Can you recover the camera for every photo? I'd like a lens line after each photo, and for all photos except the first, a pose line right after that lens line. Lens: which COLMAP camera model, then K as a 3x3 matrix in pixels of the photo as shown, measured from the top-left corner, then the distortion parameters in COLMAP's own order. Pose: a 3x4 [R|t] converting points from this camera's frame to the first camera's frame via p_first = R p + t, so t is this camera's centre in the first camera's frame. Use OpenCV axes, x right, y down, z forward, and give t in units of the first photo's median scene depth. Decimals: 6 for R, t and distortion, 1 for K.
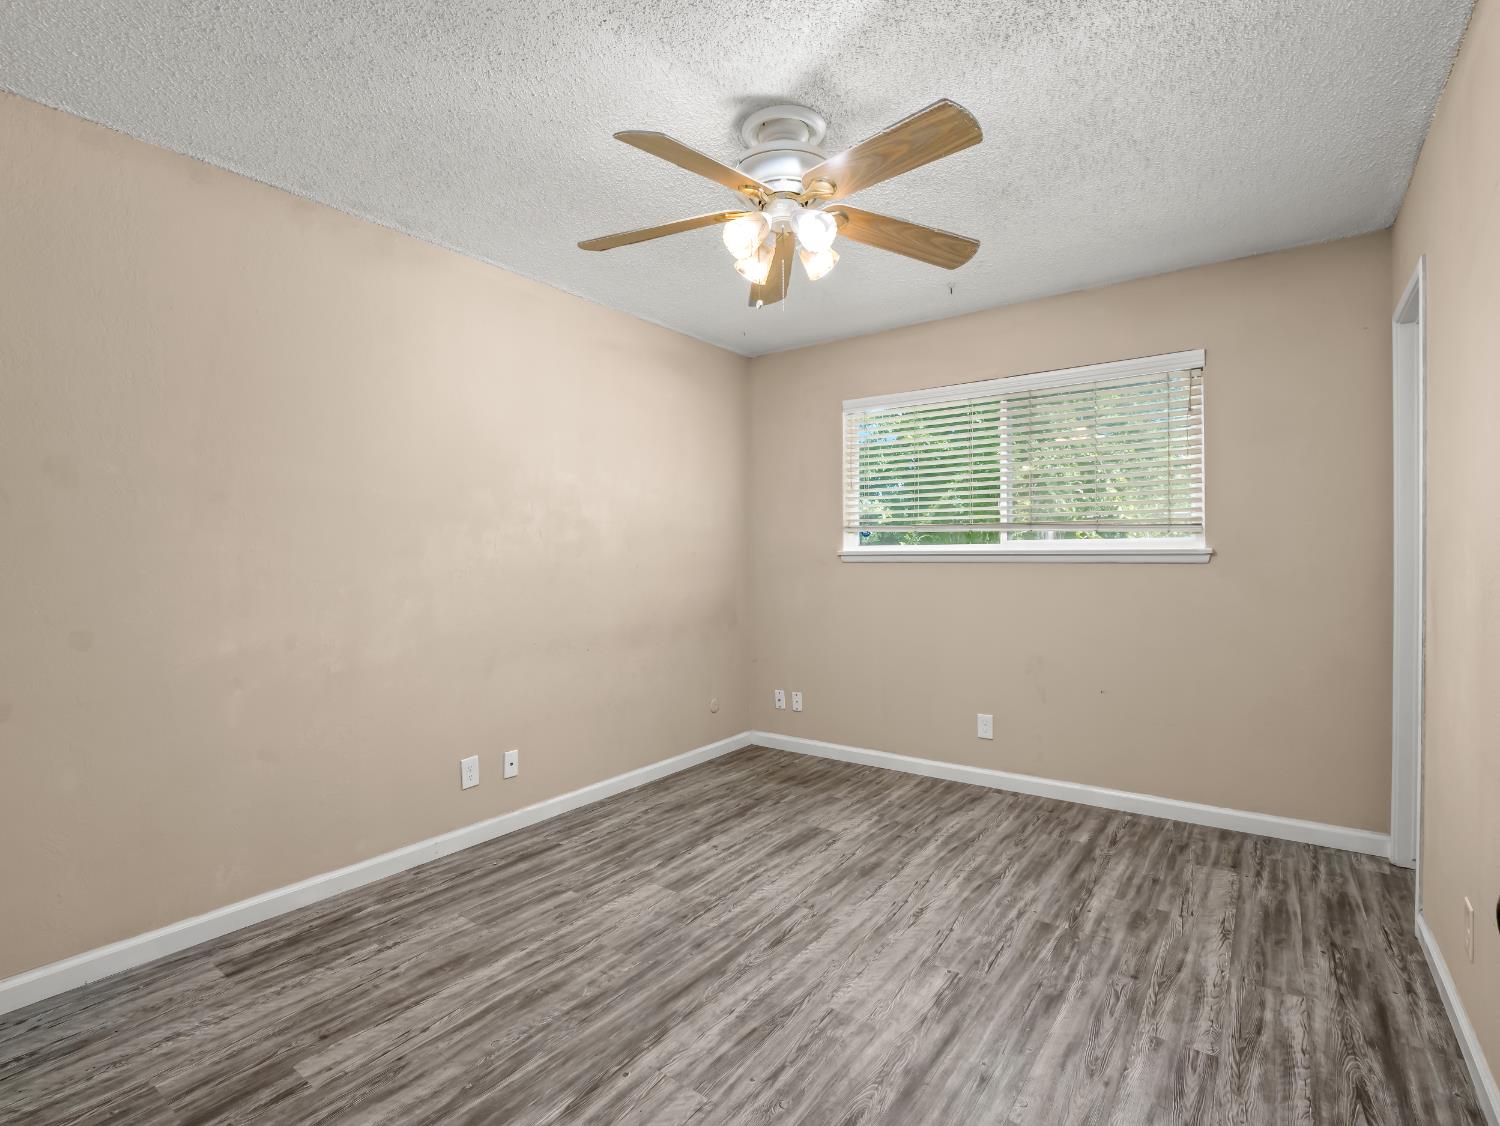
lens RADIAL K [[730.7, 0, 747.4], [0, 730.7, 561.3], [0, 0, 1]] dist [-0.011282, -0.001001]
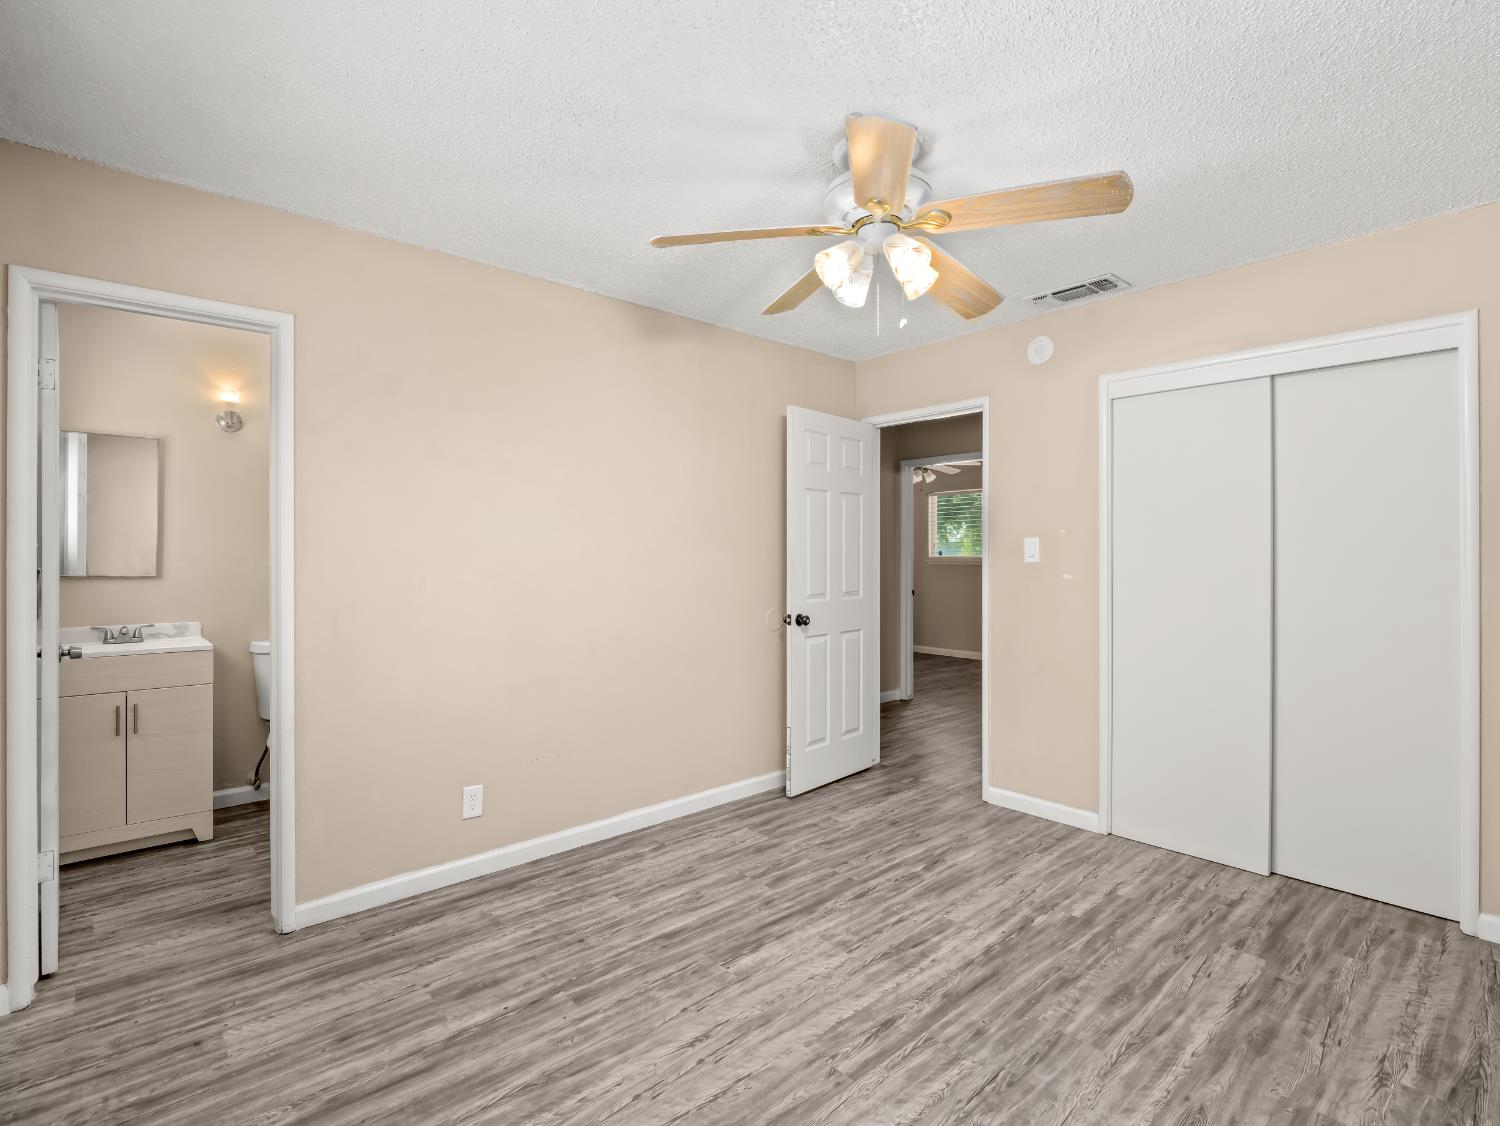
lens RADIAL K [[730.7, 0, 756.4], [0, 730.7, 561.1], [0, 0, 1]] dist [-0.011282, -0.001001]
pose [[-0.979243, 0.003184, 0.202663, 0.016088], [0.006953, 0.999816, 0.017892, -0.055648], [-0.202569, 0.018930, -0.979085, 1.999969]]
